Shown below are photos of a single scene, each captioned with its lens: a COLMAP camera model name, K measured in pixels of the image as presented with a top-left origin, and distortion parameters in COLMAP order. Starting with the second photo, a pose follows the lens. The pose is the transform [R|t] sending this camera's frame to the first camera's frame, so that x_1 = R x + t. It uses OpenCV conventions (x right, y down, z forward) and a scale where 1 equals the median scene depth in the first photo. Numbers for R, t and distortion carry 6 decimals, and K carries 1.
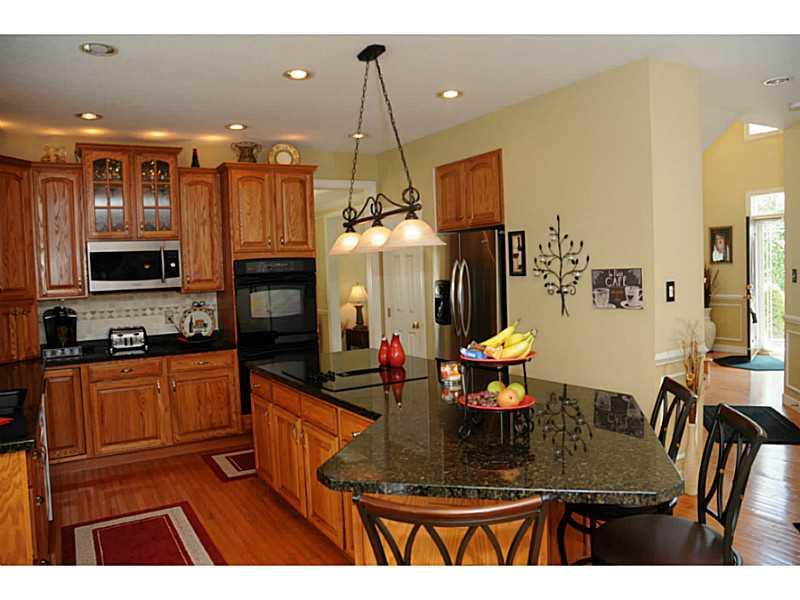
lens RADIAL K [[630.9, 0, 398.5], [0, 630.9, 301.4], [0, 0, 1]] dist [-0.043778, -0.000484]
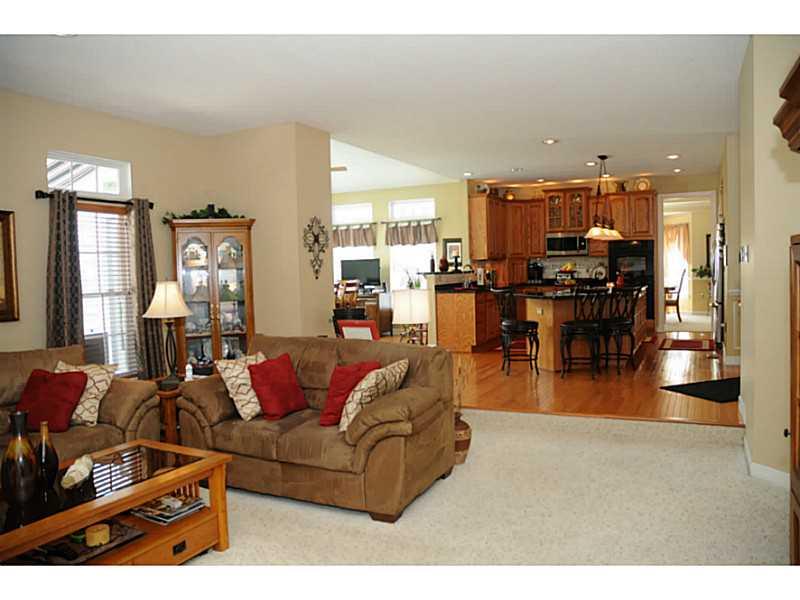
lens RADIAL K [[630.9, 0, 400.1], [0, 630.9, 298.0], [0, 0, 1]] dist [-0.043778, -0.000484]
pose [[0.586108, 0.074854, -0.806768, 0.967549], [-0.033377, 0.997109, 0.068267, -0.000480], [0.809545, -0.013084, 0.586911, -0.706056]]
